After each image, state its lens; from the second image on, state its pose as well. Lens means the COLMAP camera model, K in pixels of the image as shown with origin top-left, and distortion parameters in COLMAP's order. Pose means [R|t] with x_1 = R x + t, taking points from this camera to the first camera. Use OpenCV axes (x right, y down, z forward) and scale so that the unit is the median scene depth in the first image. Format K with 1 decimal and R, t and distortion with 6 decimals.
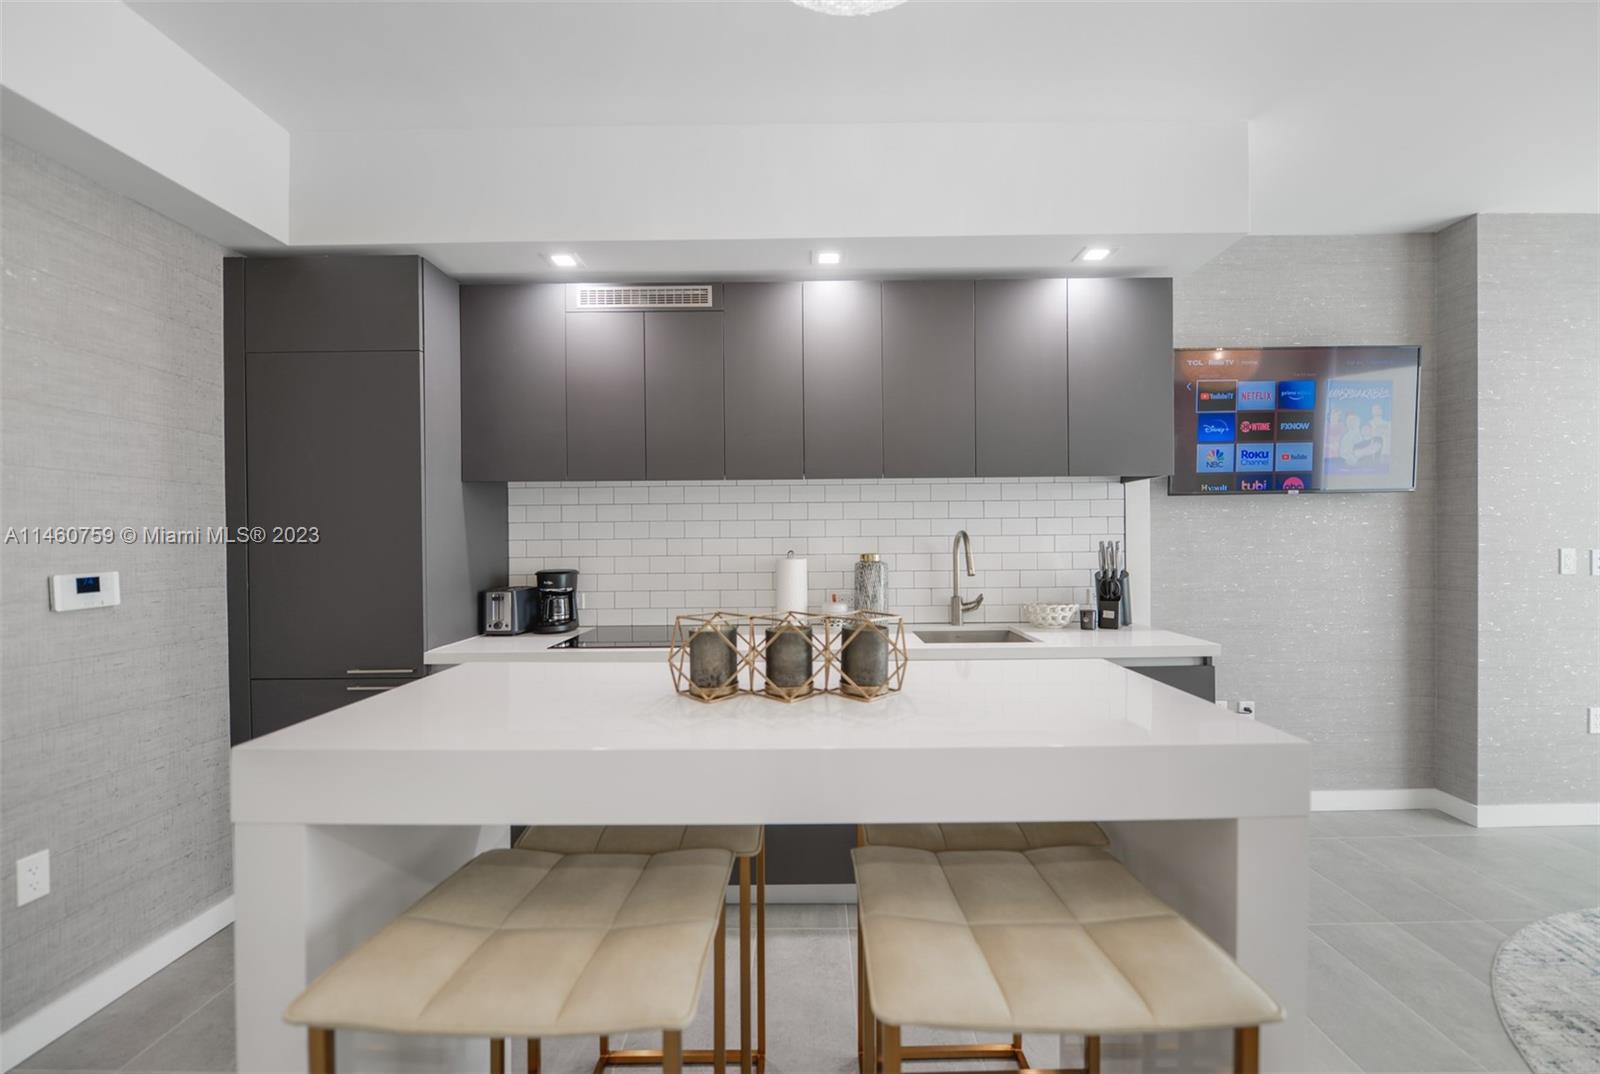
lens RADIAL K [[633.1, 0, 788.2], [0, 633.1, 545.5], [0, 0, 1]] dist [-0.006467, -0.001758]
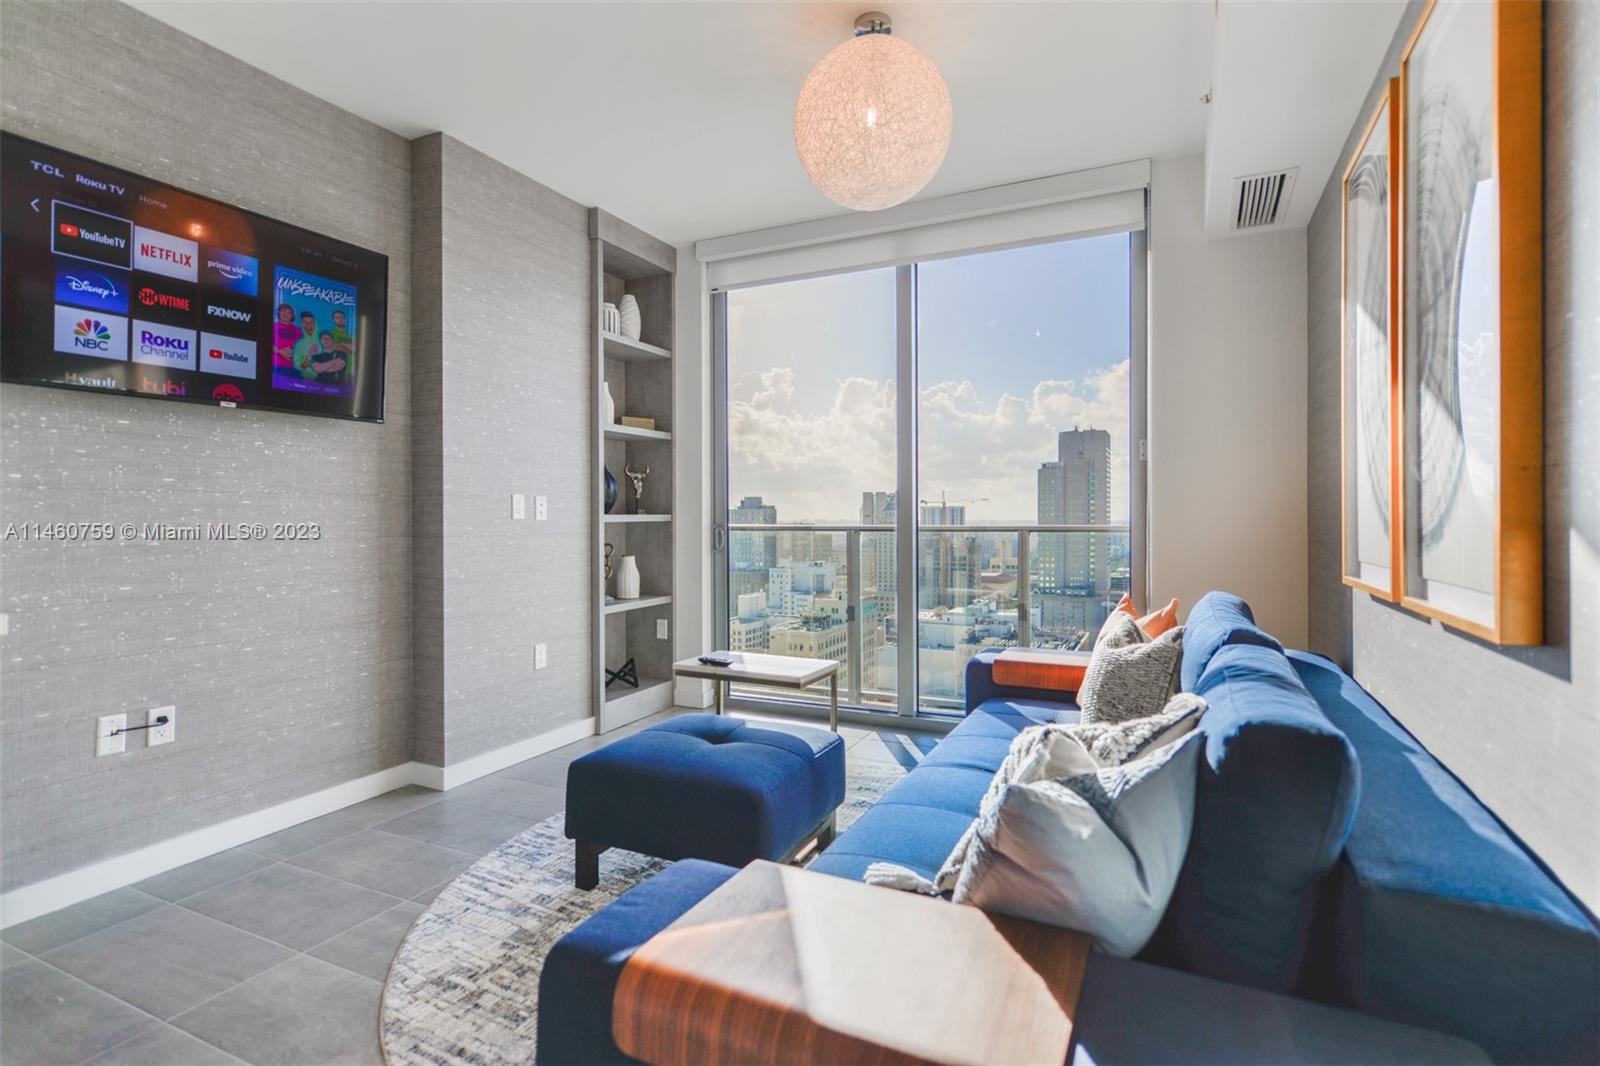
lens RADIAL K [[780.6, 0, 814.2], [0, 780.6, 522.9], [0, 0, 1]] dist [-0.001634, 0.000393]
pose [[0.412080, 0.003123, 0.911142, 0.271350], [0.009487, 0.999925, -0.007718, 0.066988], [-0.911098, 0.011824, 0.412019, 0.017982]]
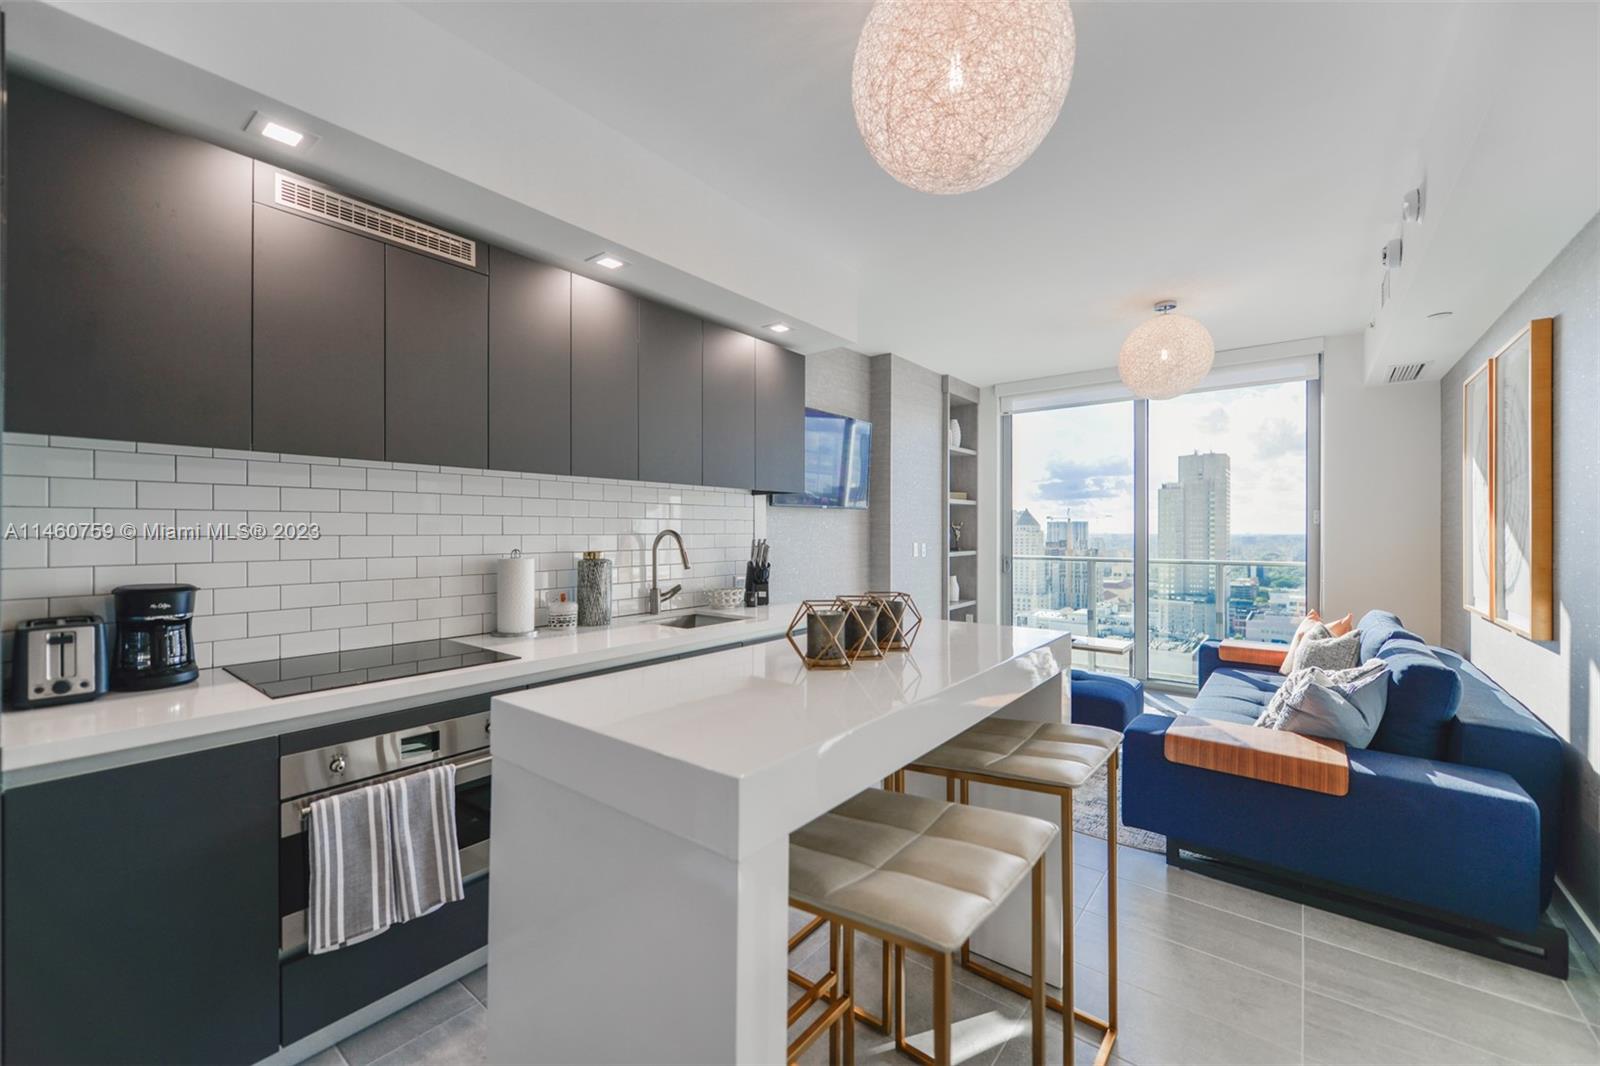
lens RADIAL K [[633.1, 0, 797.9], [0, 633.1, 532.2], [0, 0, 1]] dist [-0.006467, -0.001758]
pose [[0.613385, 0.008093, 0.789743, -0.459744], [0.003305, 0.999912, -0.012813, -0.003913], [-0.789777, 0.010470, 0.613304, 0.115494]]
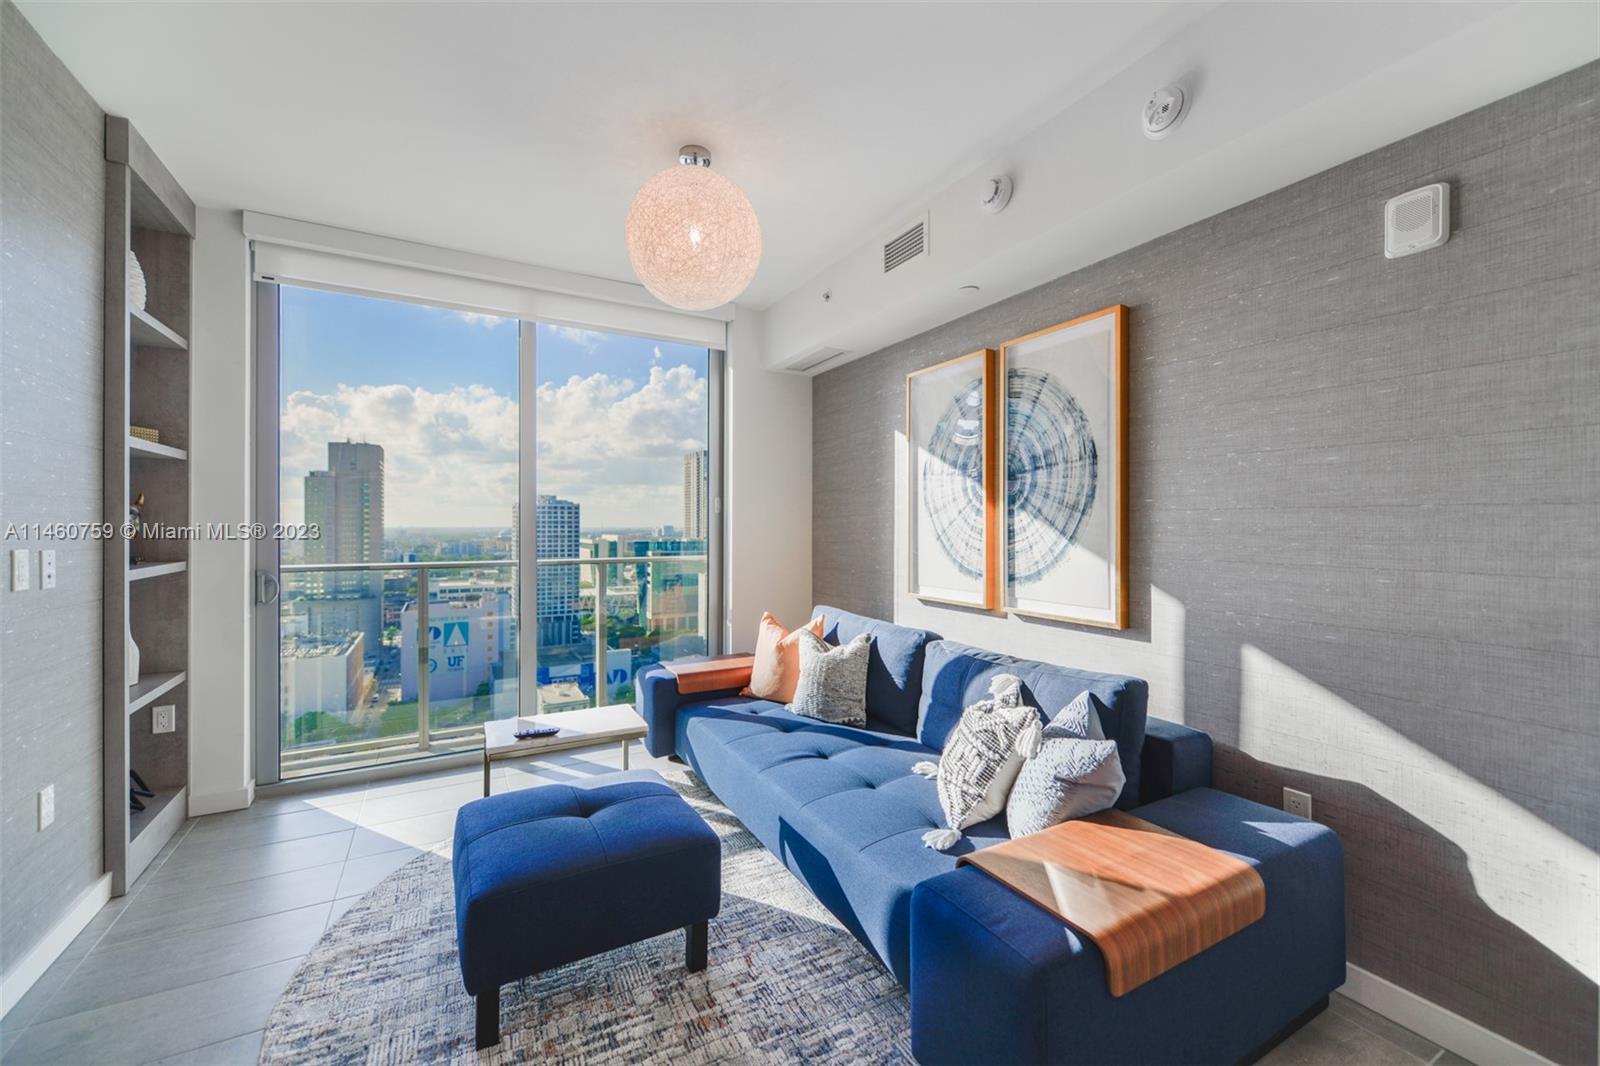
lens RADIAL K [[633.1, 0, 810.6], [0, 633.1, 527.1], [0, 0, 1]] dist [-0.006467, -0.001758]
pose [[-0.515869, 0.005860, 0.856647, 0.305244], [0.011960, 0.999928, 0.000362, -0.008105], [-0.856584, 0.010432, -0.515902, 0.641268]]
